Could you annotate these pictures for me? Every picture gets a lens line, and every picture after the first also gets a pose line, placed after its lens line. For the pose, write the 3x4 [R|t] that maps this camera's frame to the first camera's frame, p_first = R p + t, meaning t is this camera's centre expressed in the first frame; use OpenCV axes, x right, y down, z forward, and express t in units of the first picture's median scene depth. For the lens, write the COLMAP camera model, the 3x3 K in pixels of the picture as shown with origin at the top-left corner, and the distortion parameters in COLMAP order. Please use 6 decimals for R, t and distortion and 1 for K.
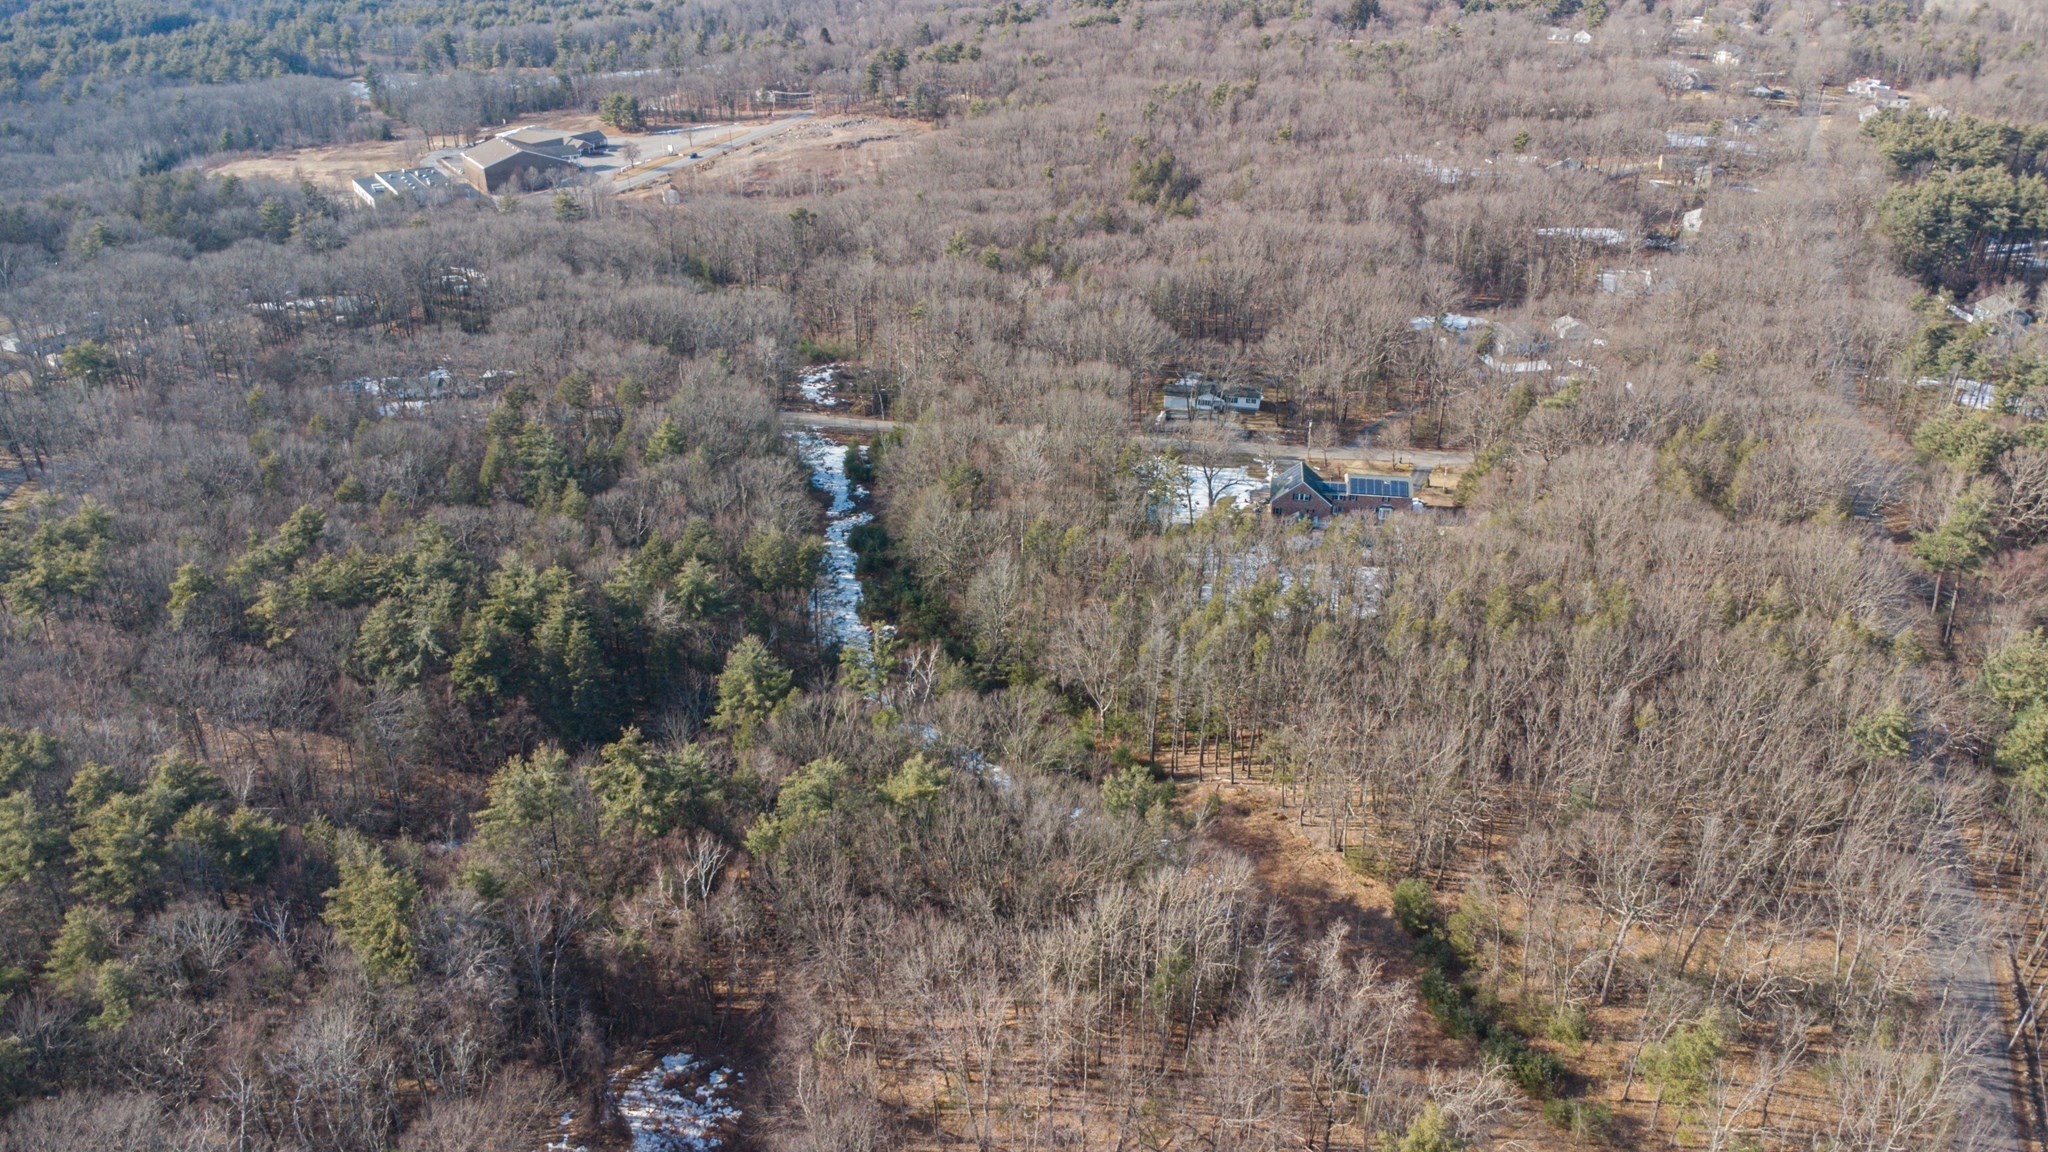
lens RADIAL K [[1534.4, 0, 1024.0], [0, 1534.4, 576.0], [0, 0, 1]] dist [0.053661, -0.062208]
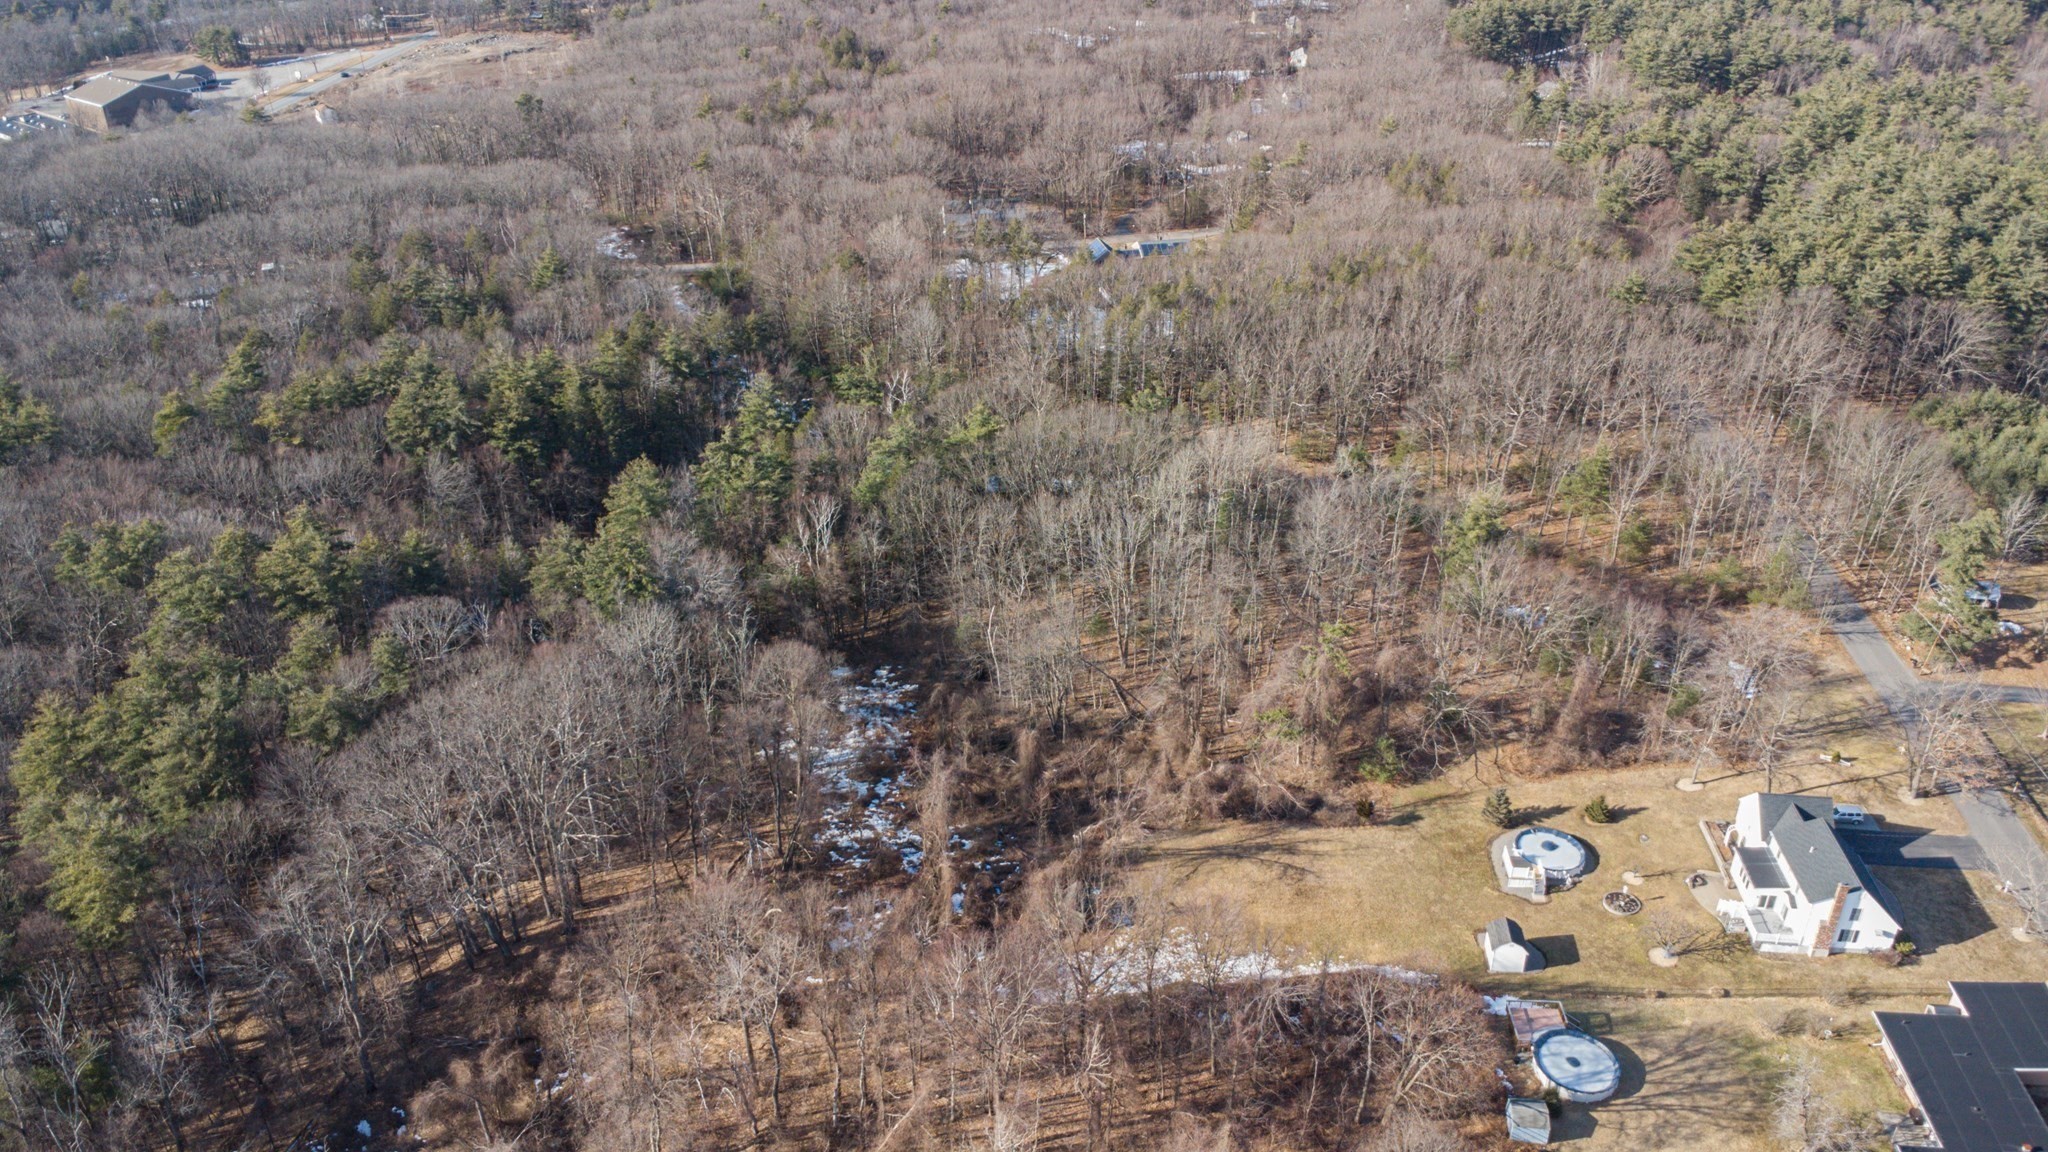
lens RADIAL K [[1534.4, 0, 1024.0], [0, 1534.4, 576.0], [0, 0, 1]] dist [0.053661, -0.062208]
pose [[0.948308, -0.157539, 0.275489, -0.187807], [0.151323, 0.987513, 0.043817, 0.095560], [-0.278951, 0.000136, 0.960305, -0.095440]]
